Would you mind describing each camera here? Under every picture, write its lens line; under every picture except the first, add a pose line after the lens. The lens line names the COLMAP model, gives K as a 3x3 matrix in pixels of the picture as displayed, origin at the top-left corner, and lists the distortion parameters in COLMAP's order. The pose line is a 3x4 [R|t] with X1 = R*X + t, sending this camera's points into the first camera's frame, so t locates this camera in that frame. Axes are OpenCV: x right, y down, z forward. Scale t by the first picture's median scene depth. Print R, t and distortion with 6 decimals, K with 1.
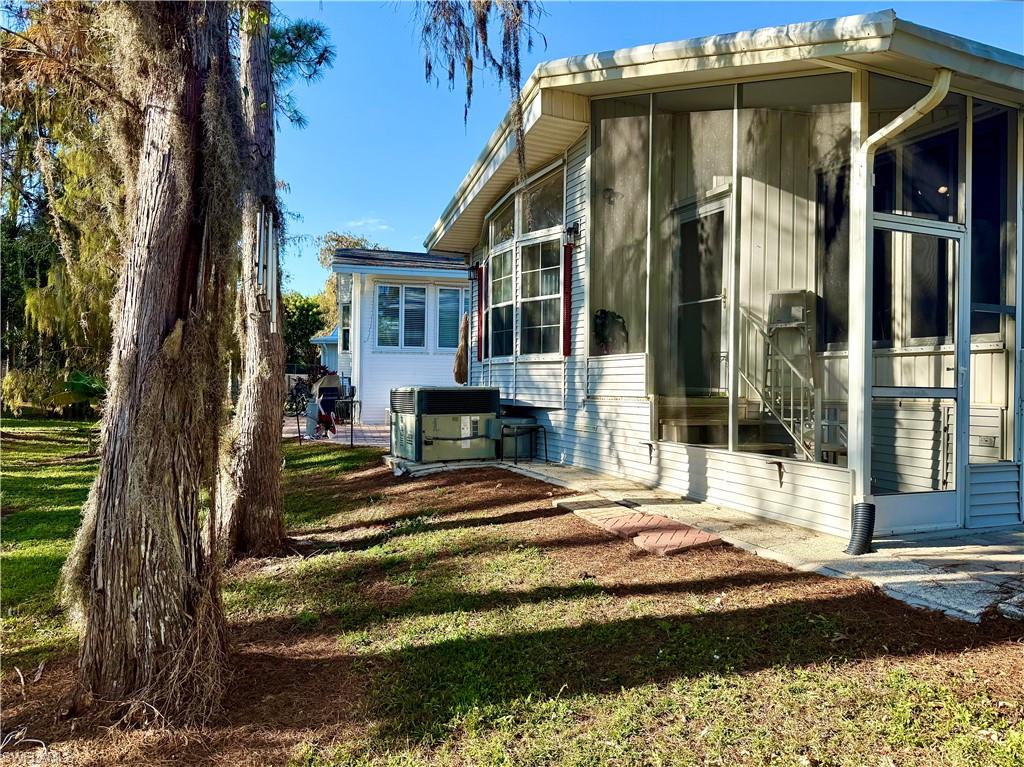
lens RADIAL K [[723.3, 0, 512.0], [0, 723.3, 383.5], [0, 0, 1]] dist [0.001142, -0.000908]
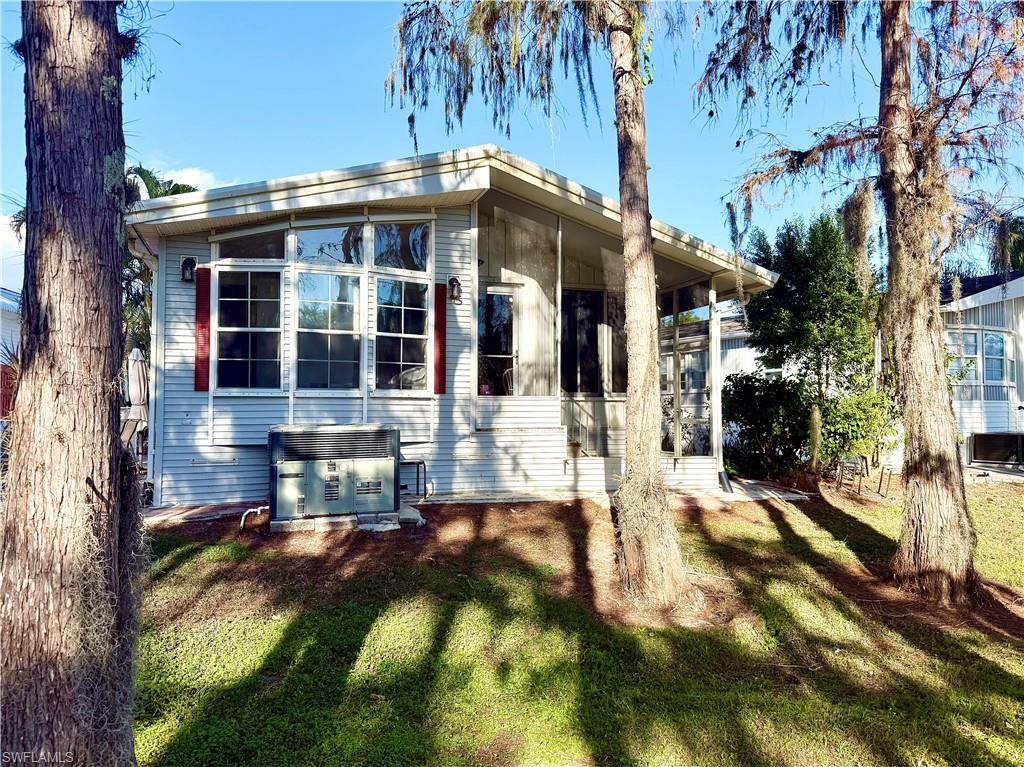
lens RADIAL K [[723.3, 0, 512.0], [0, 723.3, 383.5], [0, 0, 1]] dist [0.001142, -0.000908]
pose [[0.112153, 0.034730, 0.993084, -1.124006], [0.002478, 0.999376, -0.035230, -0.015913], [-0.993688, 0.006412, 0.111997, 0.855695]]
